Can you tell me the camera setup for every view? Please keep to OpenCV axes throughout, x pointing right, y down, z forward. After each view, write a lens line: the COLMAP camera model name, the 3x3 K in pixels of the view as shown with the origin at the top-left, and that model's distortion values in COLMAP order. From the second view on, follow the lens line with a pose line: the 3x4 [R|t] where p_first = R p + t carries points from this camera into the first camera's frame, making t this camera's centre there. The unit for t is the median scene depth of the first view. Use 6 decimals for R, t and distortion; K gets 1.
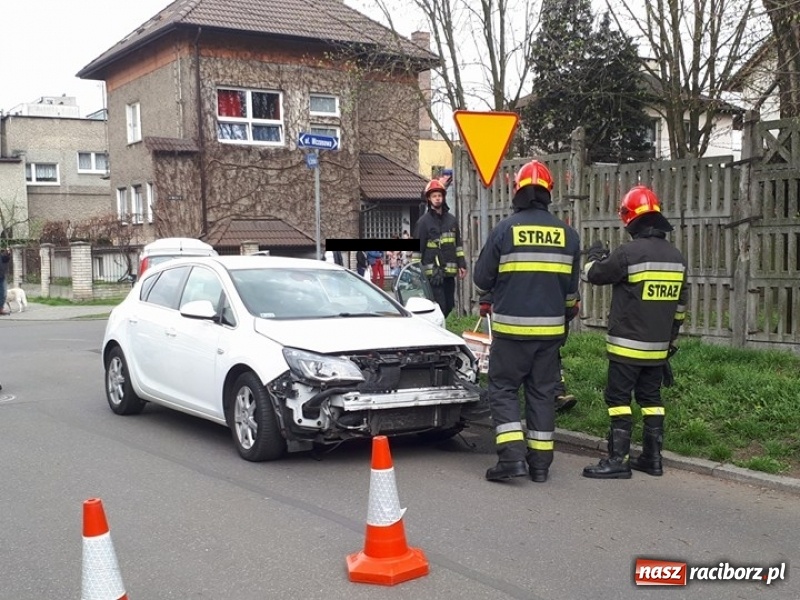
lens RADIAL K [[1042.6, 0, 398.7], [0, 1042.6, 335.6], [0, 0, 1]] dist [0.090501, 0.000000]
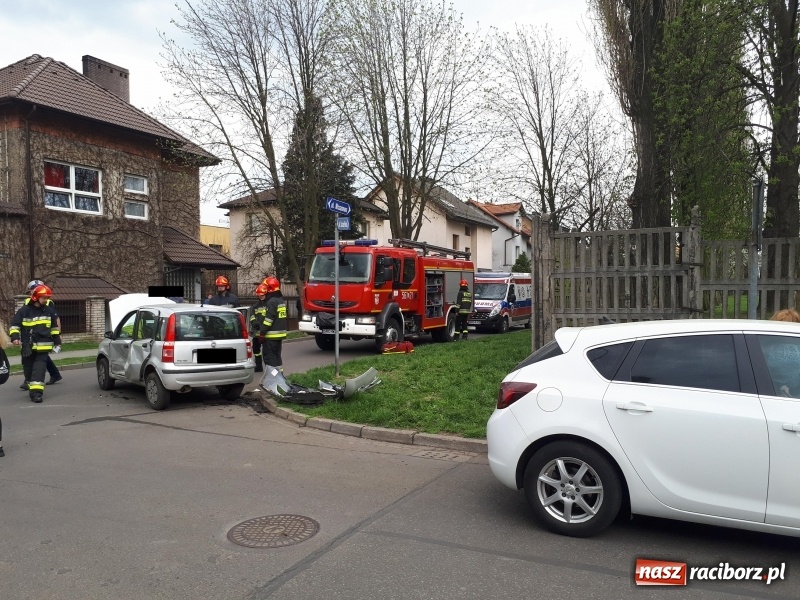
lens RADIAL K [[655.9, 0, 417.8], [0, 655.9, 311.6], [0, 0, 1]] dist [0.032367, -0.037885]
pose [[0.862097, -0.004482, 0.506724, -0.183416], [0.038260, 0.997682, -0.056269, -0.018902], [-0.505297, 0.067896, 0.860270, 0.197634]]
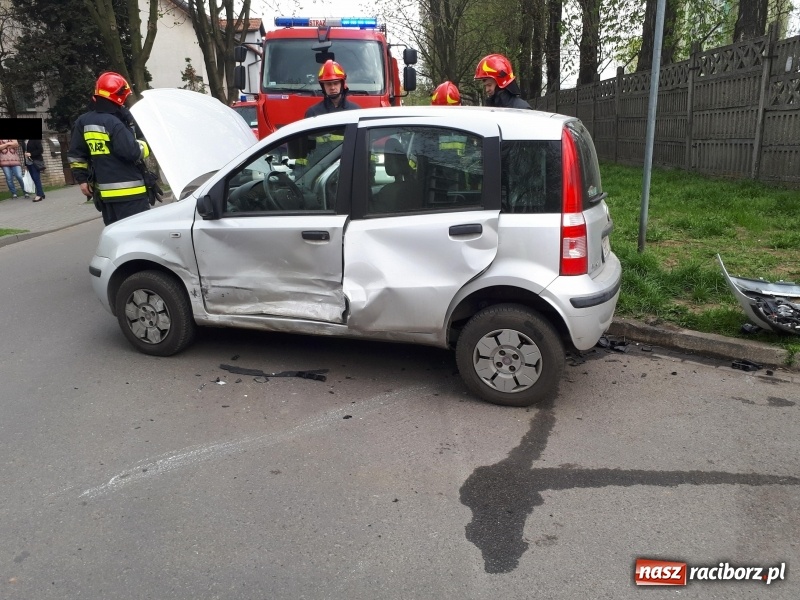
lens RADIAL K [[655.9, 0, 401.0], [0, 655.9, 316.8], [0, 0, 1]] dist [0.032367, -0.037885]
pose [[0.538396, -0.225625, 0.811925, -0.230507], [0.086818, 0.973215, 0.212876, -0.035347], [-0.838208, -0.044122, 0.543564, 0.486763]]
